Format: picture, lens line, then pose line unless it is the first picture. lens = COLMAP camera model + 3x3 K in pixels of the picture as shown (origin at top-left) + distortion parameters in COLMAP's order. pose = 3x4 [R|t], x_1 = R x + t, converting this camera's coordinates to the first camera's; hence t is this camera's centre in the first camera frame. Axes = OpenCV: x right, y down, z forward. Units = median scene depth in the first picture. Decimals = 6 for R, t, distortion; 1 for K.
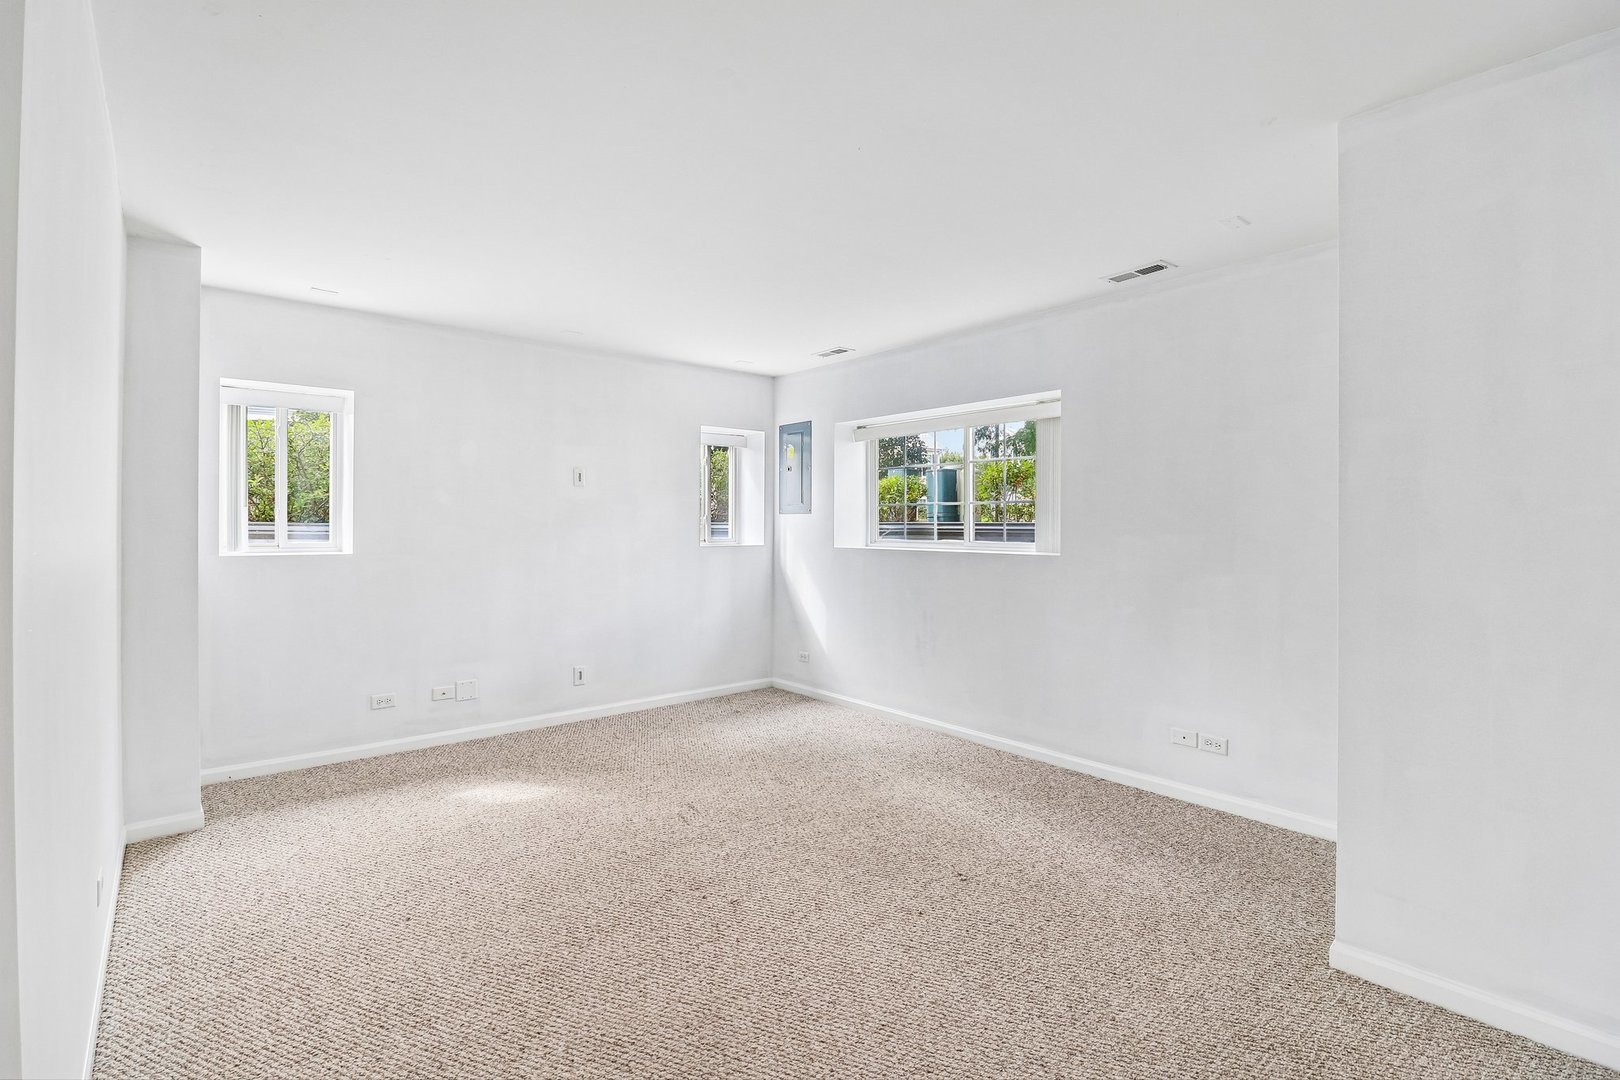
lens RADIAL K [[760.9, 0, 809.4], [0, 760.9, 525.4], [0, 0, 1]] dist [0.003812, -0.014554]
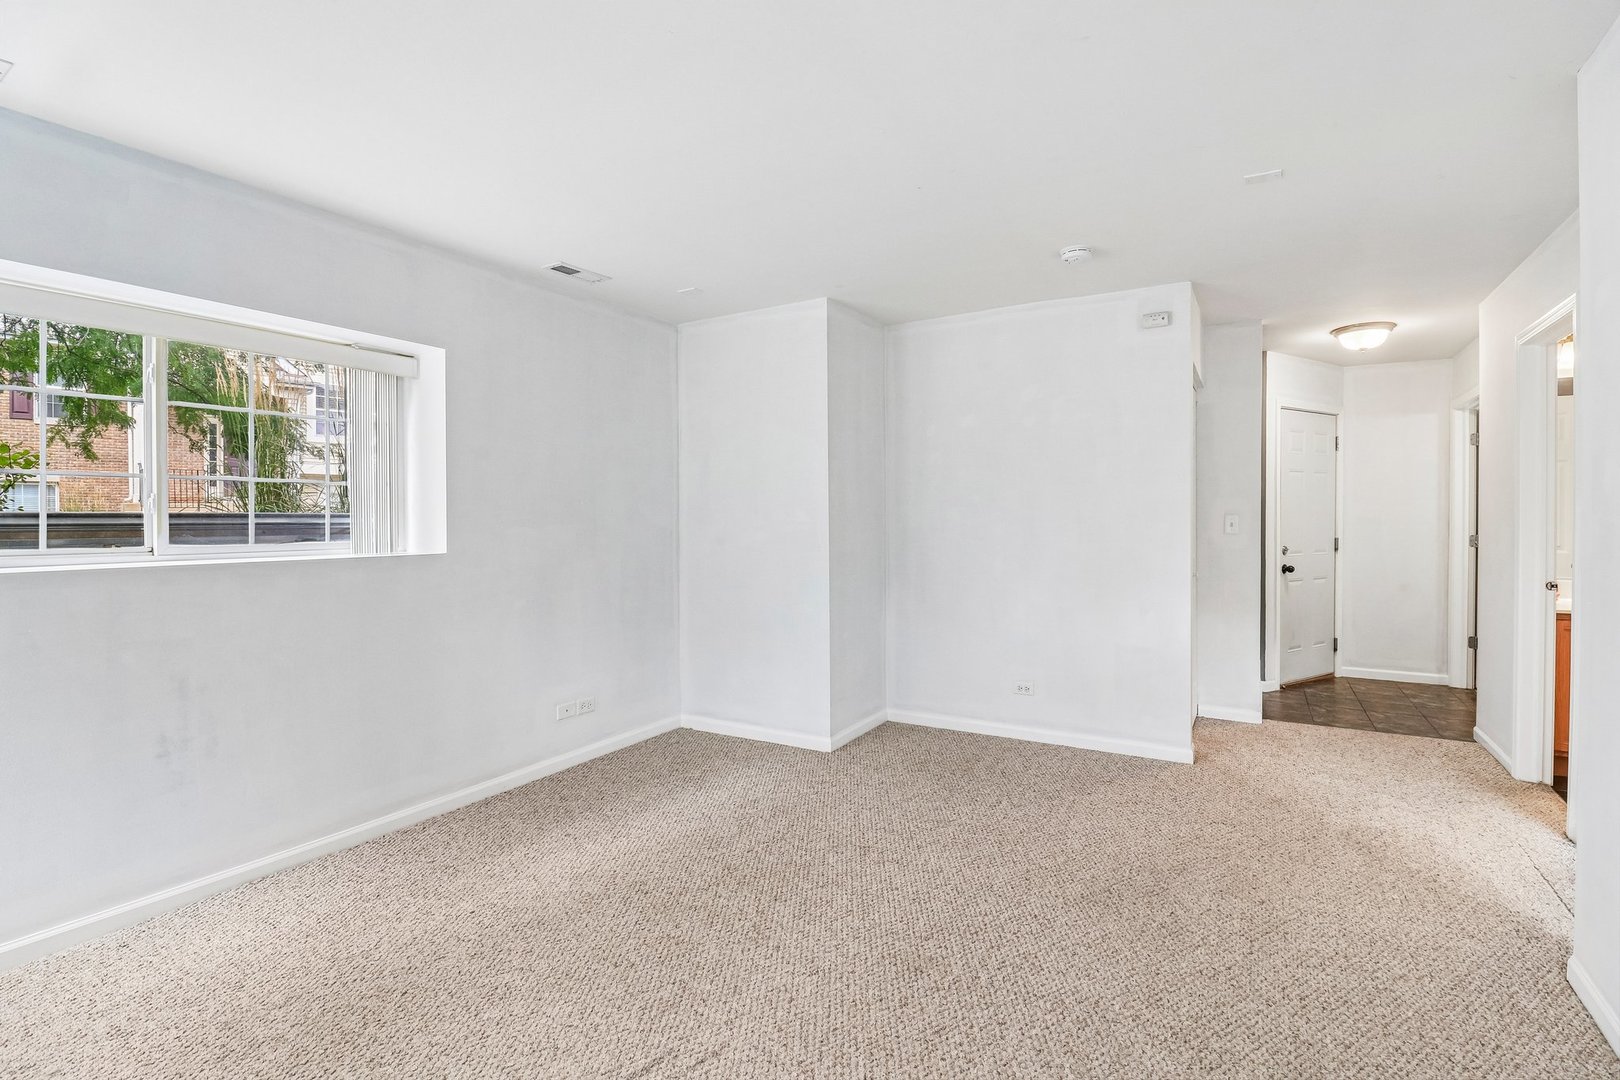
lens RADIAL K [[760.9, 0, 809.4], [0, 760.9, 525.4], [0, 0, 1]] dist [0.003812, -0.014554]
pose [[-0.346314, -0.009963, 0.938066, -0.529181], [-0.000123, 0.999944, 0.010575, 0.000164], [-0.938119, 0.003547, -0.346296, 0.850932]]
